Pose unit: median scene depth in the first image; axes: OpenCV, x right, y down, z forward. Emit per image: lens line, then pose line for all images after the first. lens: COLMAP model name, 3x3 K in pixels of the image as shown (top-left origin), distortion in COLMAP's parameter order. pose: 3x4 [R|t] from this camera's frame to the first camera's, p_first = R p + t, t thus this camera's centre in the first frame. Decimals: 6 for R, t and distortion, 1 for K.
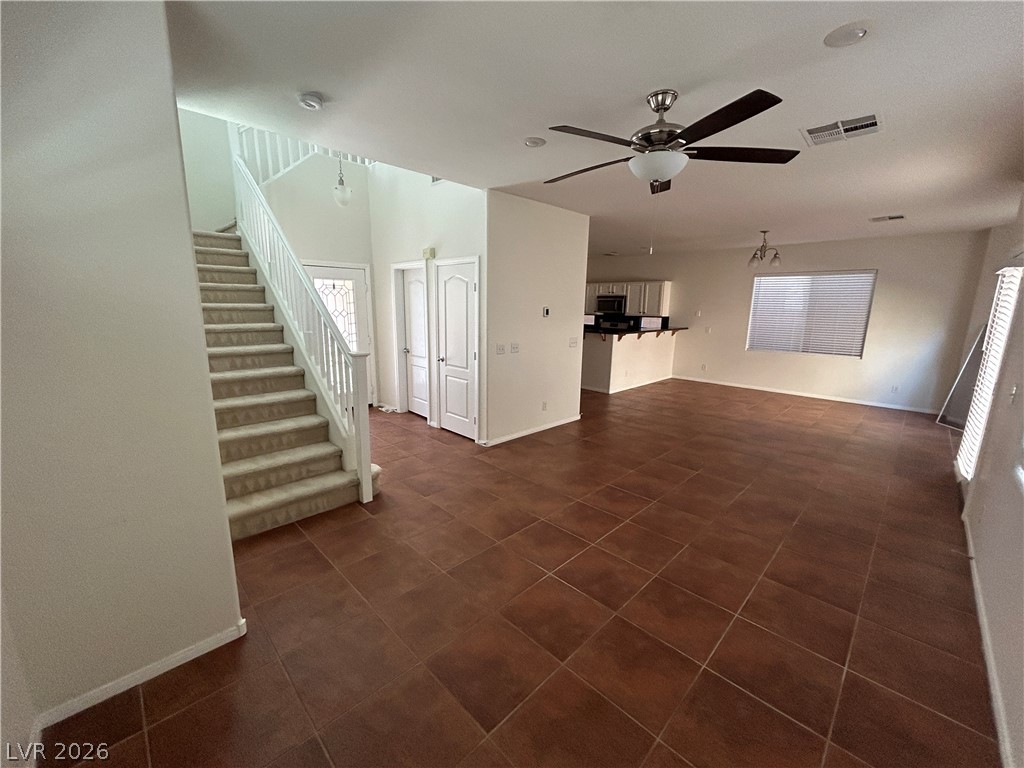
lens RADIAL K [[413.9, 0, 512.0], [0, 413.9, 384.0], [0, 0, 1]] dist [0.000650, 0.000012]
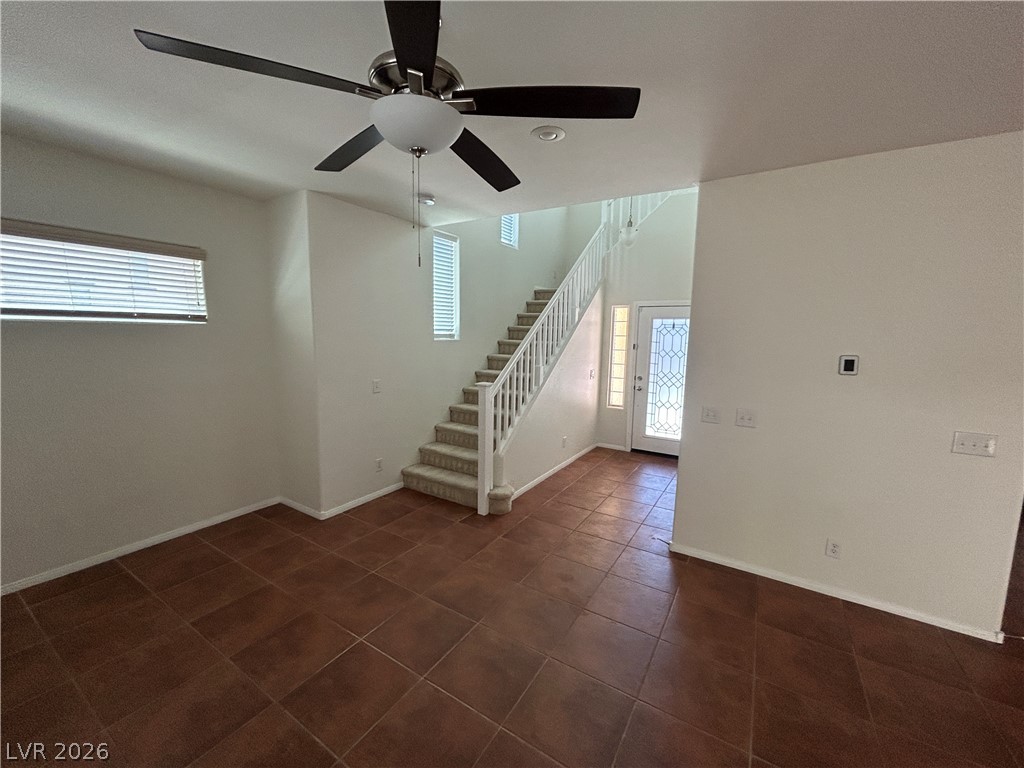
lens RADIAL K [[413.9, 0, 512.0], [0, 413.9, 384.0], [0, 0, 1]] dist [0.000650, 0.000012]
pose [[0.217872, 0.107874, -0.969997, 0.812814], [-0.202492, 0.977243, 0.063198, -0.169610], [0.954740, 0.182648, 0.234757, 0.840732]]
